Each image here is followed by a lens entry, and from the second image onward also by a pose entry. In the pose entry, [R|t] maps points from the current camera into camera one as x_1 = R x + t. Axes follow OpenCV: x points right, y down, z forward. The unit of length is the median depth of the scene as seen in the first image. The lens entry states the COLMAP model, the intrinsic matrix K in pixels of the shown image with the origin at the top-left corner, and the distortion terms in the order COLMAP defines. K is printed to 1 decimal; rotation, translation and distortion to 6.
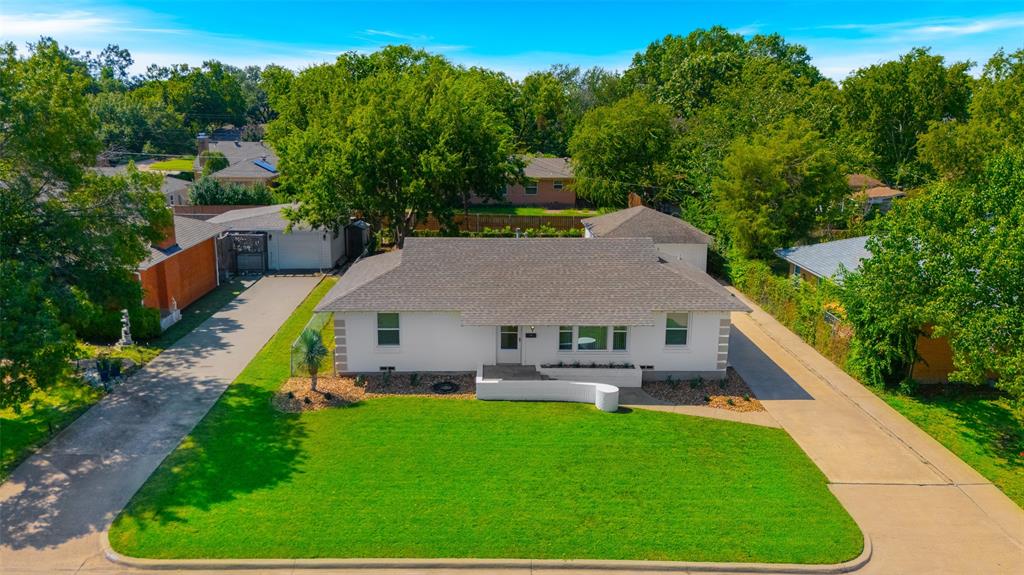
lens RADIAL K [[761.8, 0, 503.3], [0, 761.8, 272.2], [0, 0, 1]] dist [0.057003, -0.009157]
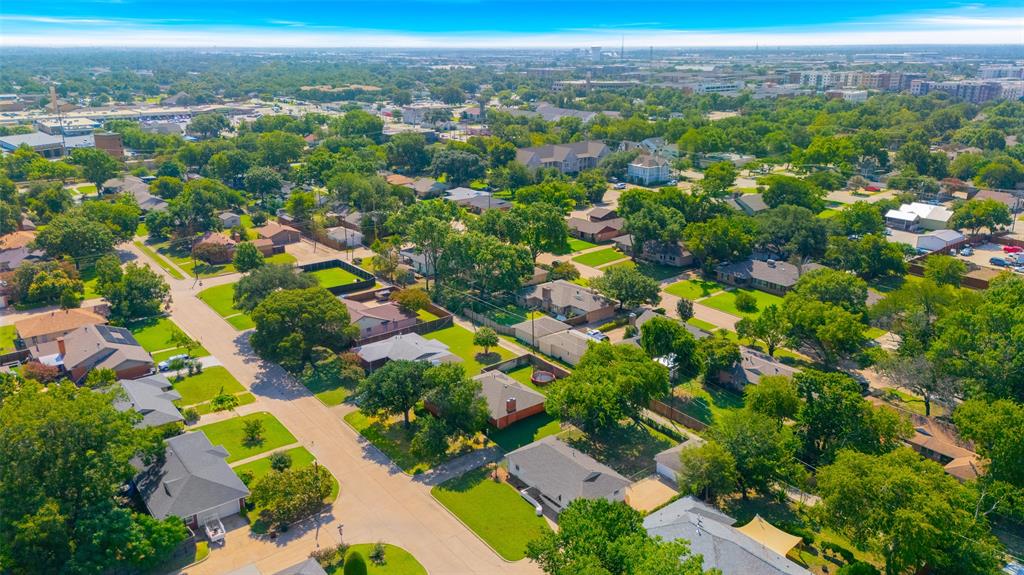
lens RADIAL K [[761.8, 0, 503.3], [0, 761.8, 272.2], [0, 0, 1]] dist [0.057003, -0.009157]
pose [[0.582453, 0.224607, -0.781217, 2.520106], [-0.163670, 0.973789, 0.157945, -1.430438], [0.796216, 0.035866, 0.603948, -1.335659]]
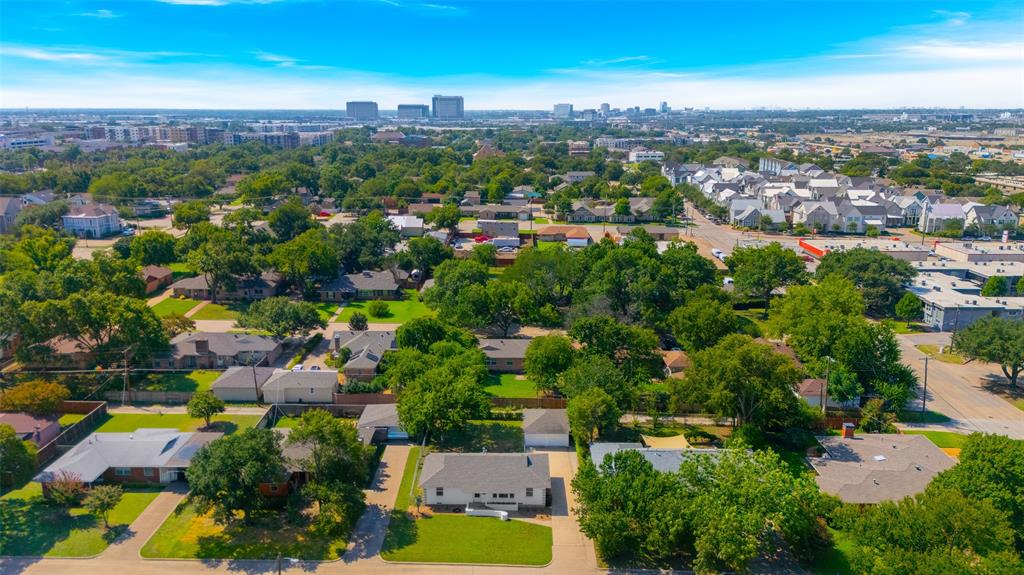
lens RADIAL K [[756.0, 0, 512.0], [0, 756.0, 287.5], [0, 0, 1]] dist [0.079700, -0.111265]
pose [[0.999362, 0.005505, -0.035293, 0.269456], [-0.004777, 0.999775, 0.020666, -0.873848], [0.035399, -0.020484, 0.999163, -2.236972]]
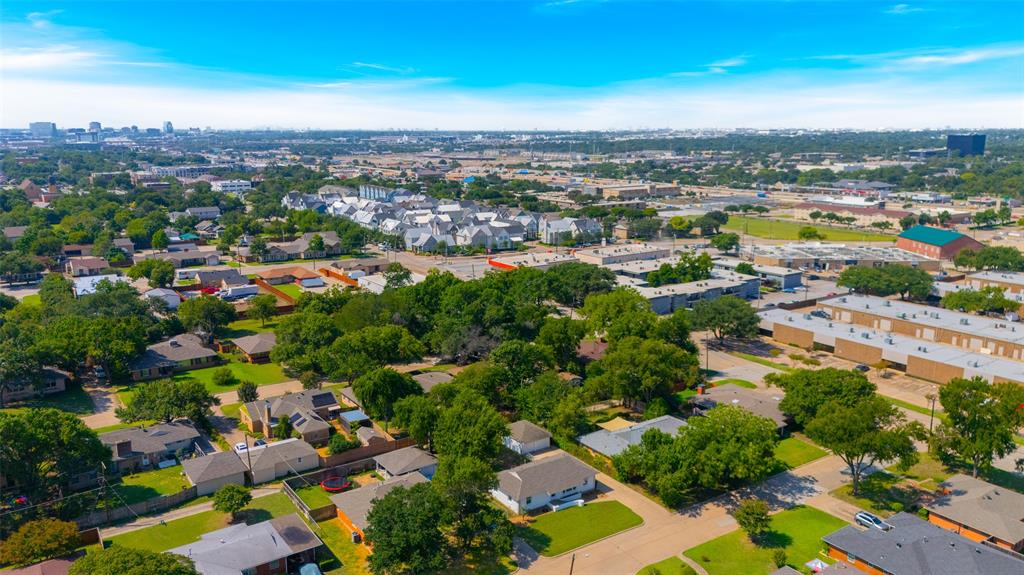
lens RADIAL K [[756.0, 0, 512.0], [0, 756.0, 287.5], [0, 0, 1]] dist [0.079700, -0.111265]
pose [[0.830925, -0.116651, 0.544018, -2.281284], [0.117833, 0.992490, 0.032838, -1.178847], [-0.543764, 0.036817, 0.838430, -2.337428]]
